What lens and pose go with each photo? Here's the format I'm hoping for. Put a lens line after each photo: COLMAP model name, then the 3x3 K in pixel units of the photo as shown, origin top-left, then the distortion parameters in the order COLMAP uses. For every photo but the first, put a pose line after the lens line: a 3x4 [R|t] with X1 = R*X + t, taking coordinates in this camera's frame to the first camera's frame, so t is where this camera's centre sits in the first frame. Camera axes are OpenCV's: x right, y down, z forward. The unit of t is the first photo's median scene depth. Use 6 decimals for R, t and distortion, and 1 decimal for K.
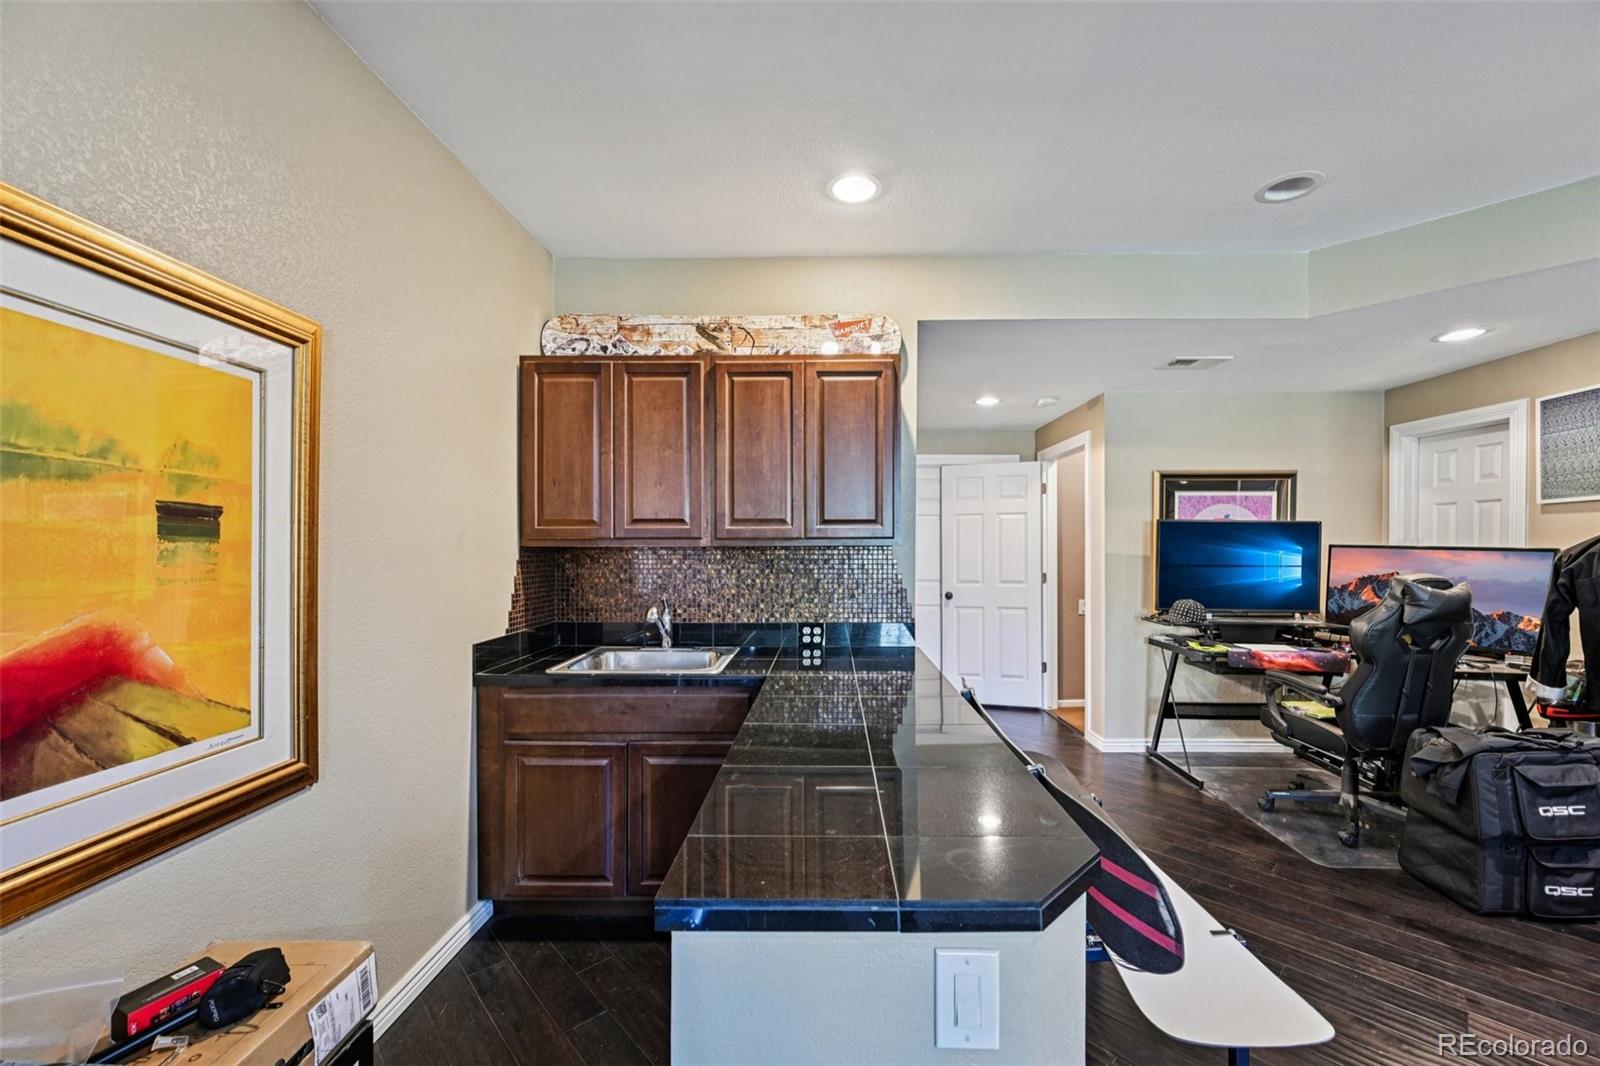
lens RADIAL K [[625.8, 0, 810.6], [0, 625.8, 546.7], [0, 0, 1]] dist [0.000186, -0.000220]
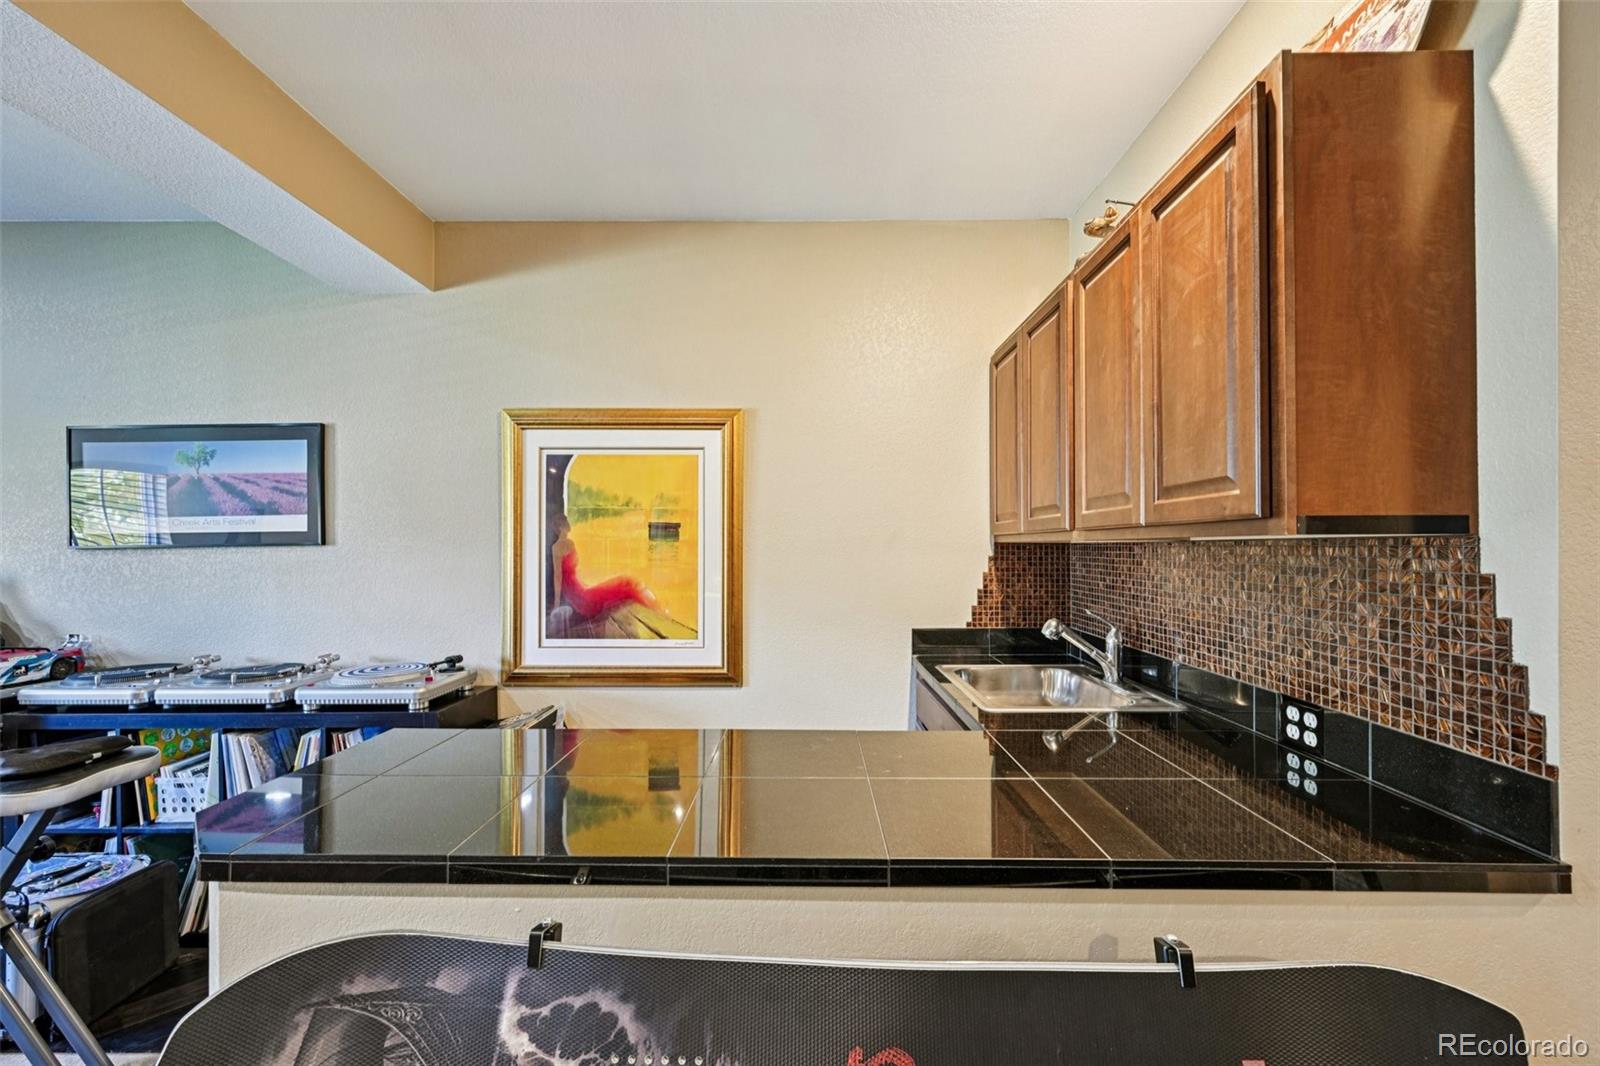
lens RADIAL K [[625.8, 0, 806.1], [0, 625.8, 537.3], [0, 0, 1]] dist [0.000186, -0.000220]
pose [[0.024484, -0.013183, -0.999613, 1.020629], [0.002461, 0.999911, -0.013127, 0.006965], [0.999697, -0.002139, 0.024514, 1.329343]]
